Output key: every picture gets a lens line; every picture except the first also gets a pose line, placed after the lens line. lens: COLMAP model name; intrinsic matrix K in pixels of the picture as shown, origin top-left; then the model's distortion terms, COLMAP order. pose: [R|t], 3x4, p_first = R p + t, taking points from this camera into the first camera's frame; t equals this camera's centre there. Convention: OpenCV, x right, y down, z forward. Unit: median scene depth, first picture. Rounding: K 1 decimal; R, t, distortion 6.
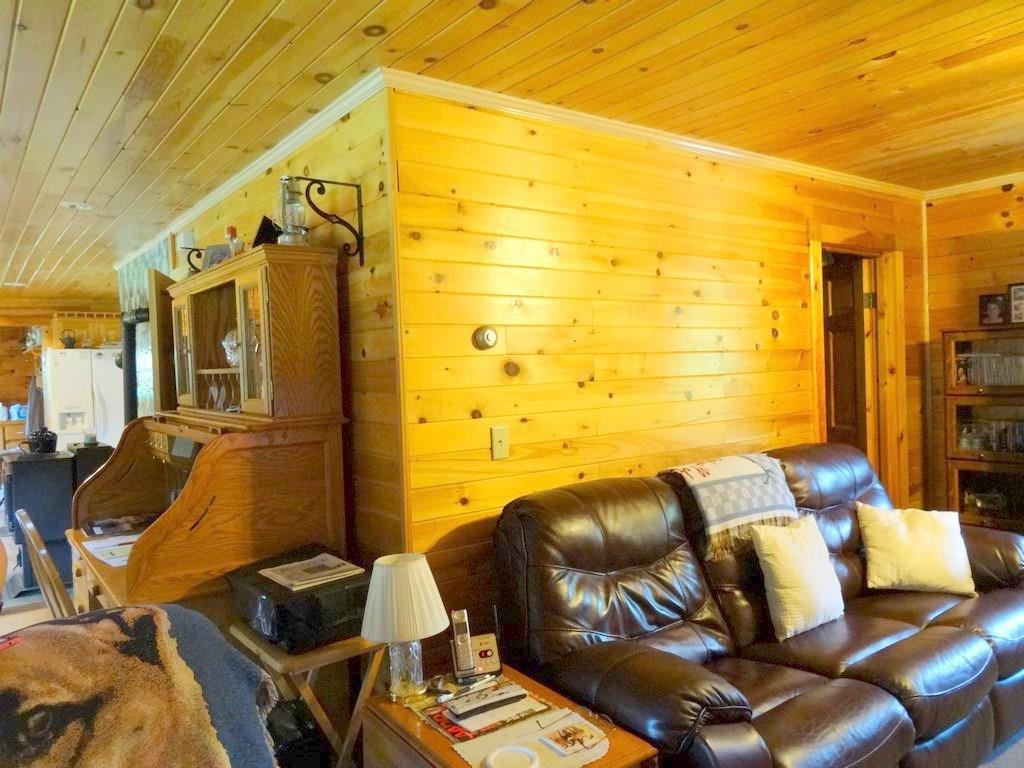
lens RADIAL K [[741.8, 0, 514.0], [0, 741.8, 381.9], [0, 0, 1]] dist [0.011203, 0.009253]
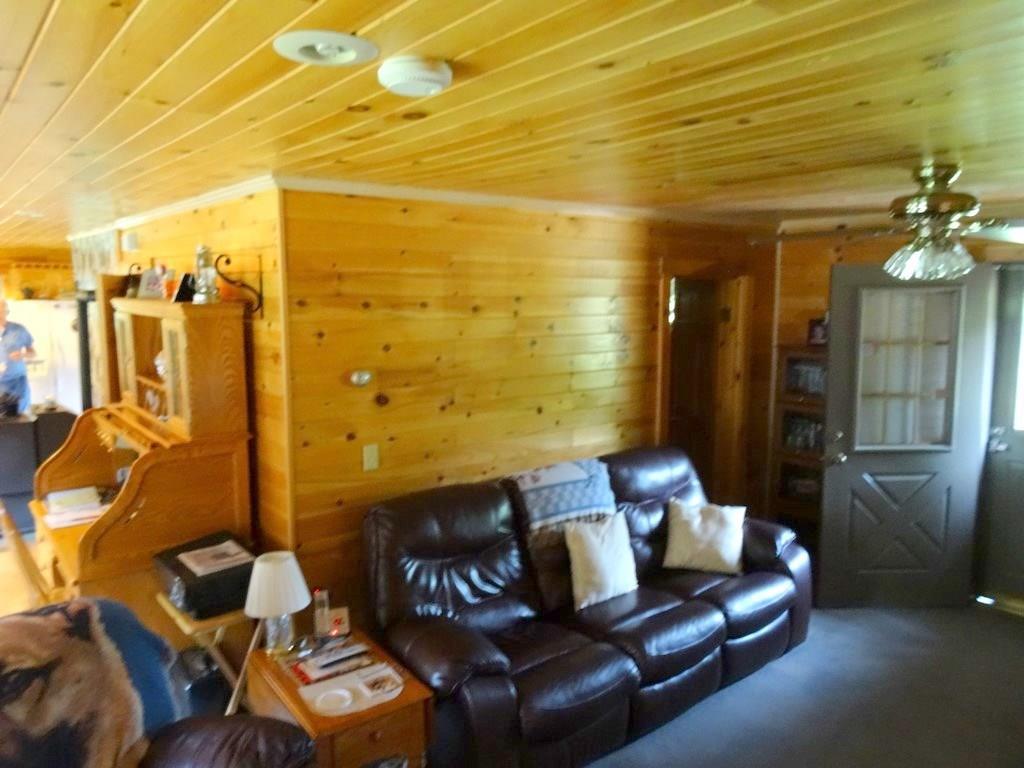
lens RADIAL K [[741.8, 0, 510.2], [0, 741.8, 384.1], [0, 0, 1]] dist [0.011203, 0.009253]
pose [[0.998785, 0.034501, 0.035197, 0.179766], [-0.037950, 0.994002, 0.102566, -0.192944], [-0.031447, -0.103777, 0.994103, -0.291543]]
